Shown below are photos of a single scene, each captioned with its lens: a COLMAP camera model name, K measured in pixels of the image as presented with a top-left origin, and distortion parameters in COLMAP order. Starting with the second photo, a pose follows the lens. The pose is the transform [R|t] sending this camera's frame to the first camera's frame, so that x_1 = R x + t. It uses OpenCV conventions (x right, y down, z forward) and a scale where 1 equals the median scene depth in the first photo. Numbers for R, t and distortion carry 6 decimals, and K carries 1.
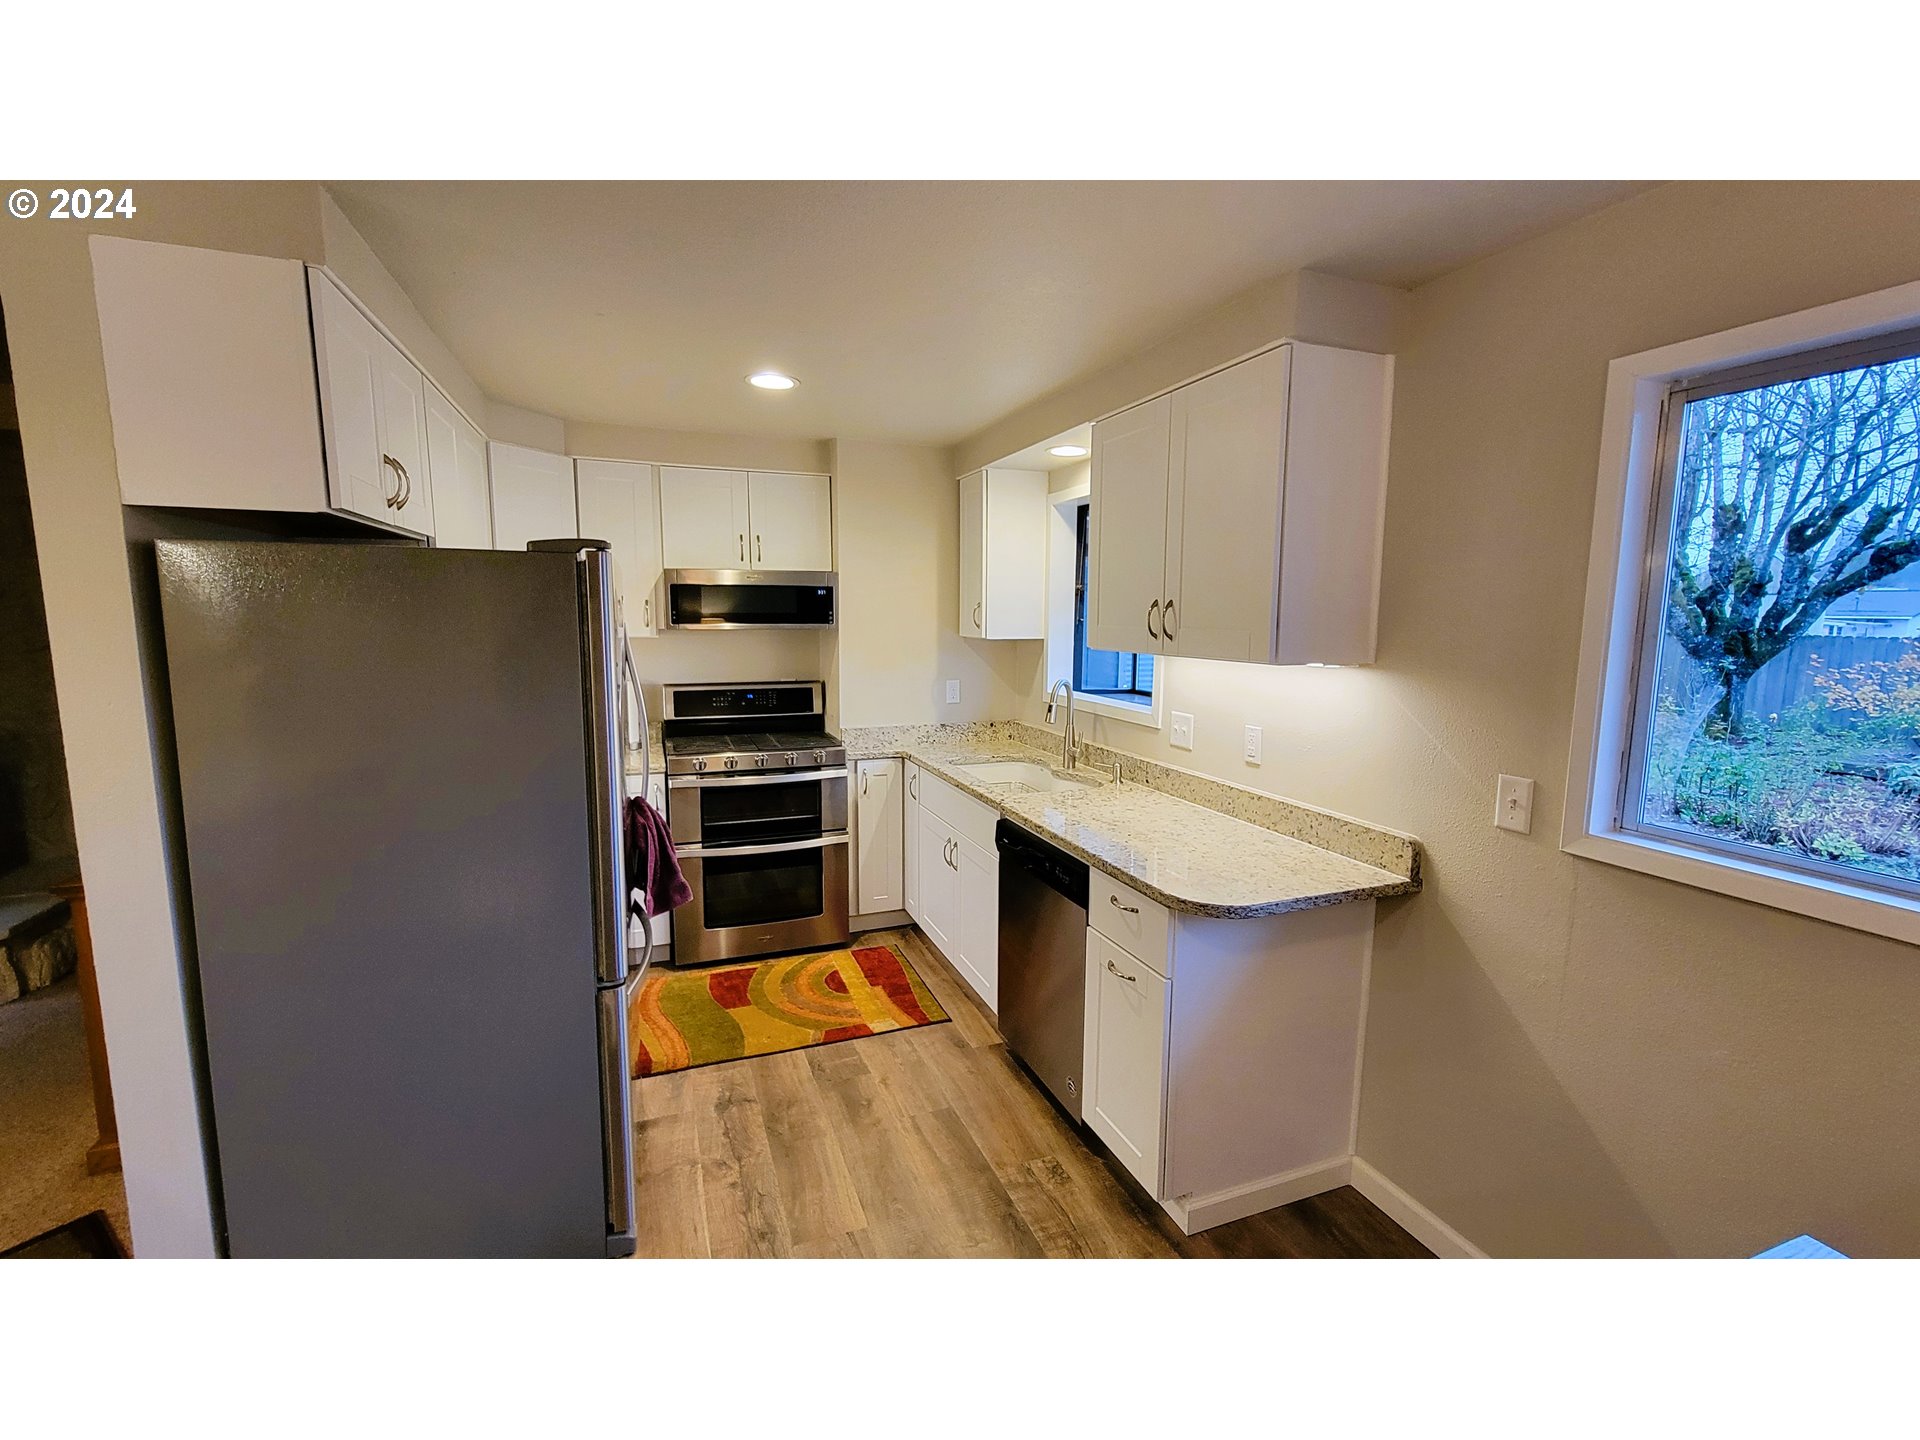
lens RADIAL K [[766.1, 0, 965.3], [0, 766.1, 719.6], [0, 0, 1]] dist [-0.002512, -0.000149]
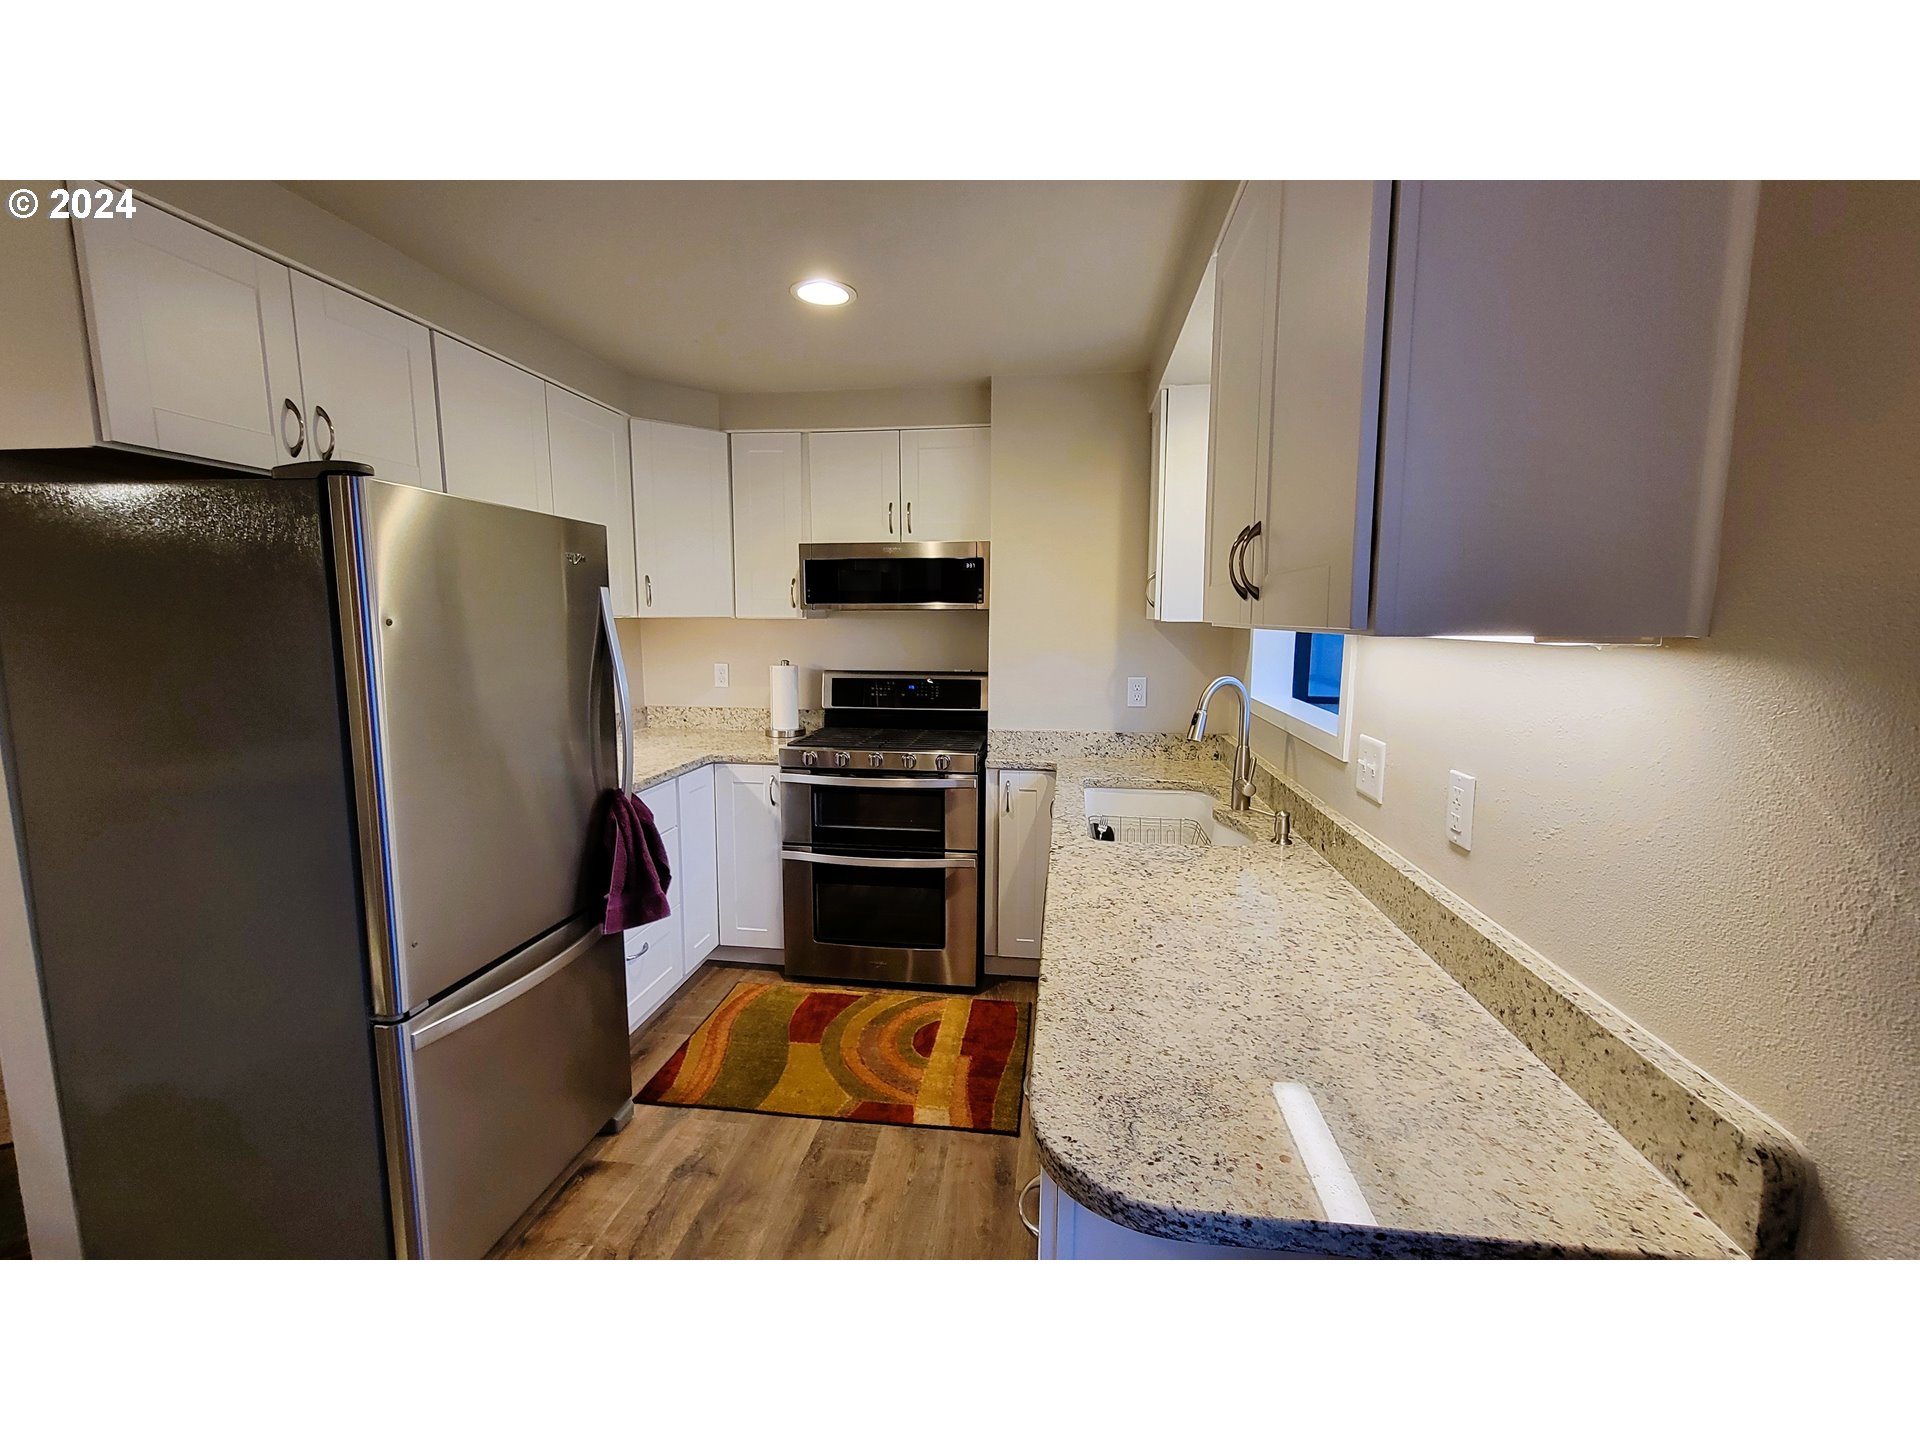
lens RADIAL K [[766.1, 0, 965.3], [0, 766.1, 719.6], [0, 0, 1]] dist [-0.002512, -0.000149]
pose [[0.888373, 0.059999, -0.455185, 0.222214], [-0.061004, 0.998059, 0.012498, -0.009275], [0.455051, 0.016665, 0.890309, 0.286721]]
